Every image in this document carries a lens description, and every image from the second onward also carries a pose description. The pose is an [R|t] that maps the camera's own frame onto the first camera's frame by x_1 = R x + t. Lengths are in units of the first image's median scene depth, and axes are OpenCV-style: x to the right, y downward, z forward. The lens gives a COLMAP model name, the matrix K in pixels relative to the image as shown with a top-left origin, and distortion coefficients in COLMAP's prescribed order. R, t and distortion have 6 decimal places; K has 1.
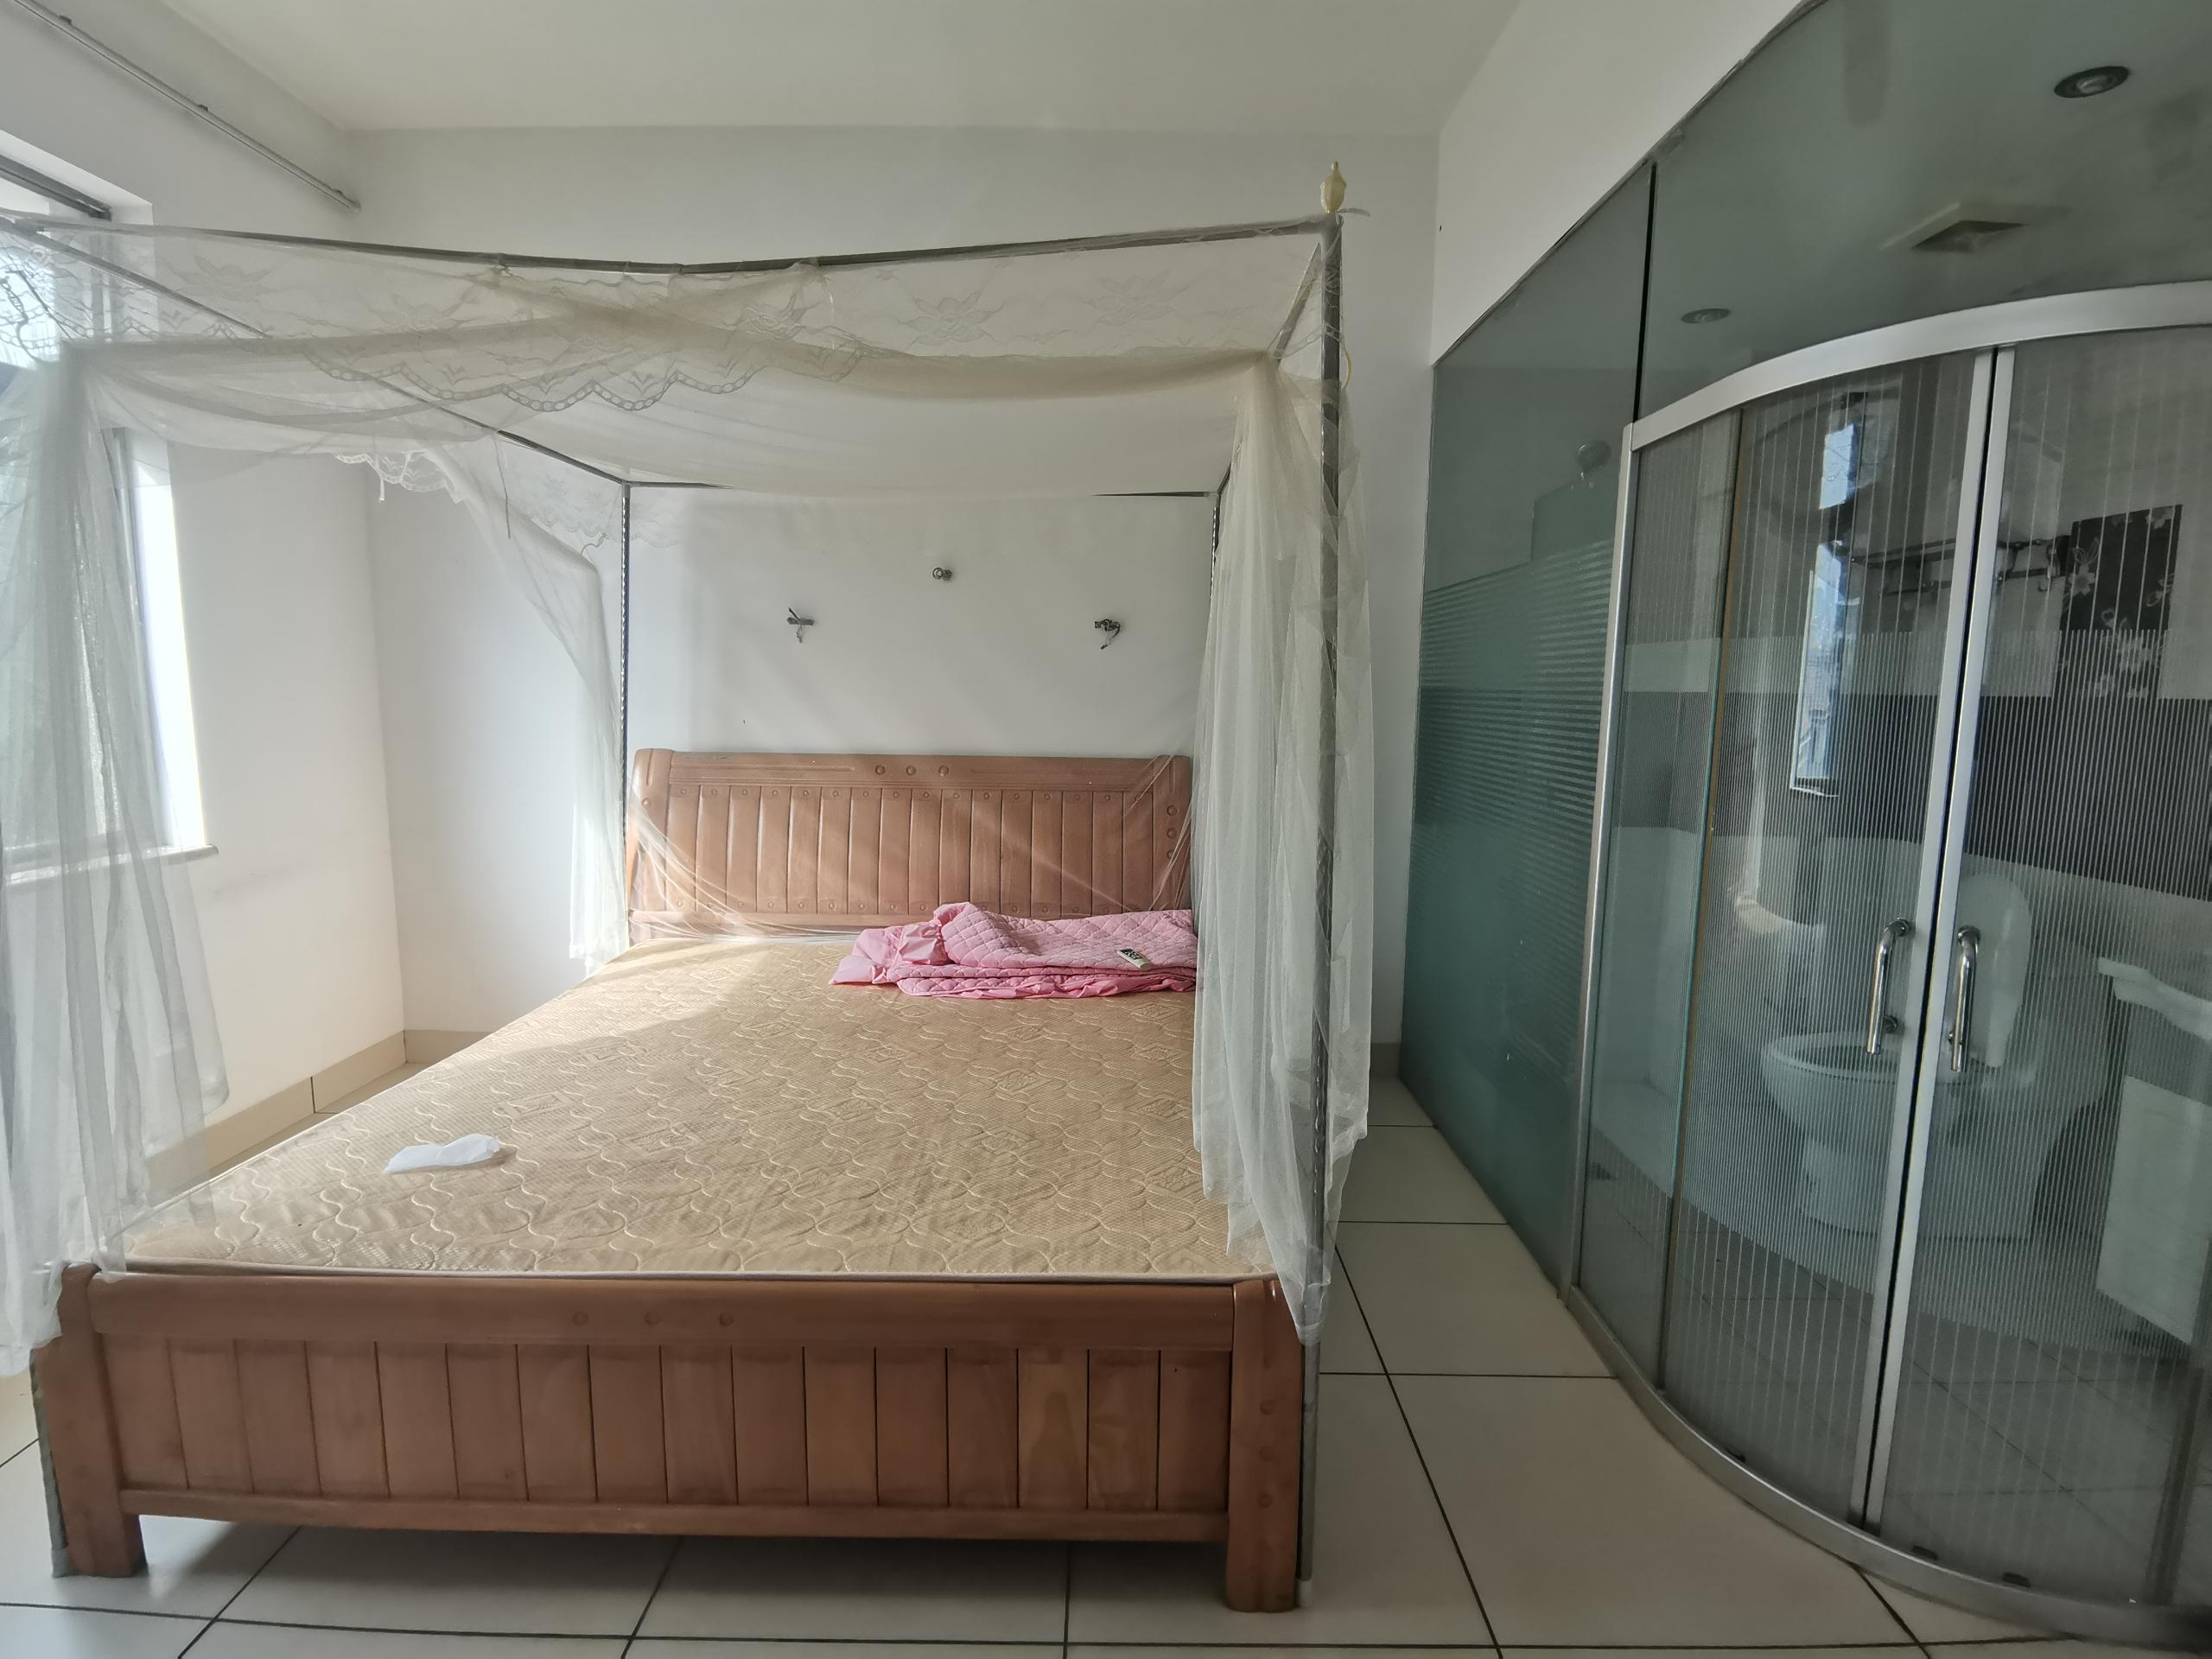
lens RADIAL K [[1070.3, 0, 1103.6], [0, 1070.3, 823.0], [0, 0, 1]] dist [0.000576, -0.006963]
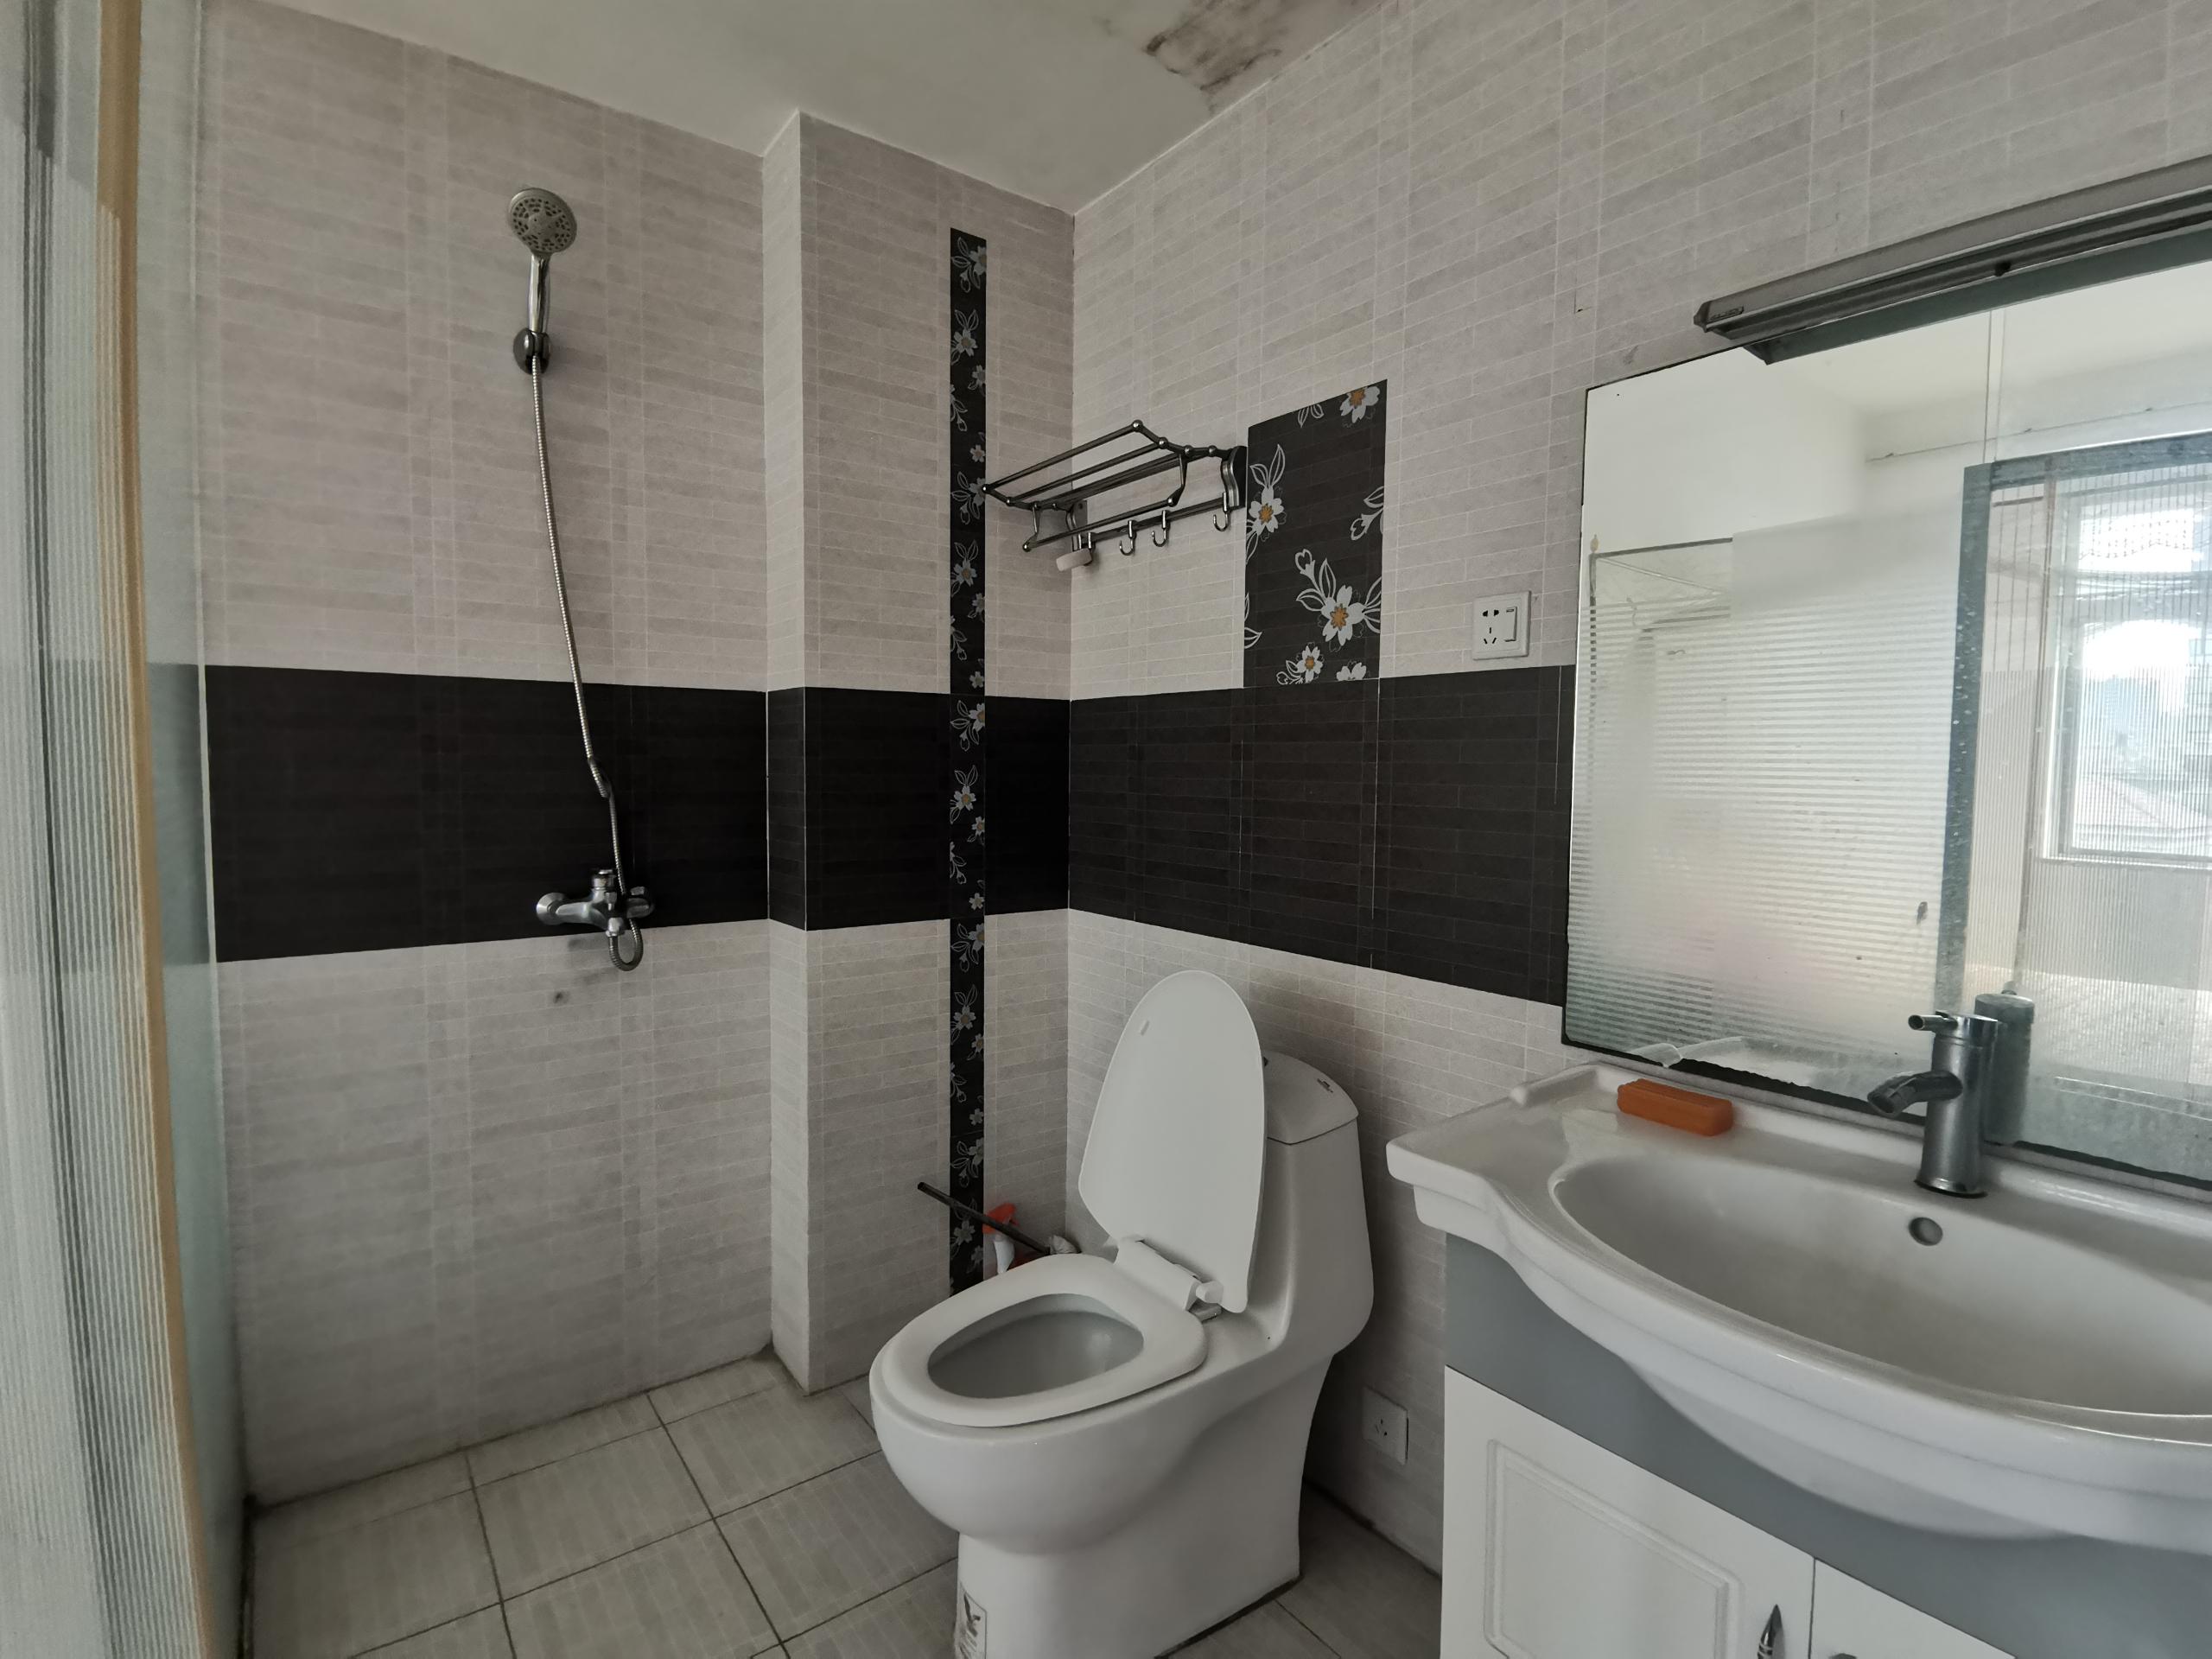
lens RADIAL K [[1070.3, 0, 1103.6], [0, 1070.3, 823.0], [0, 0, 1]] dist [0.000576, -0.006963]
pose [[0.795331, -0.042553, 0.604680, 0.437856], [0.075800, 0.996685, -0.029561, -0.021888], [-0.601417, 0.069345, 0.795920, 0.559369]]
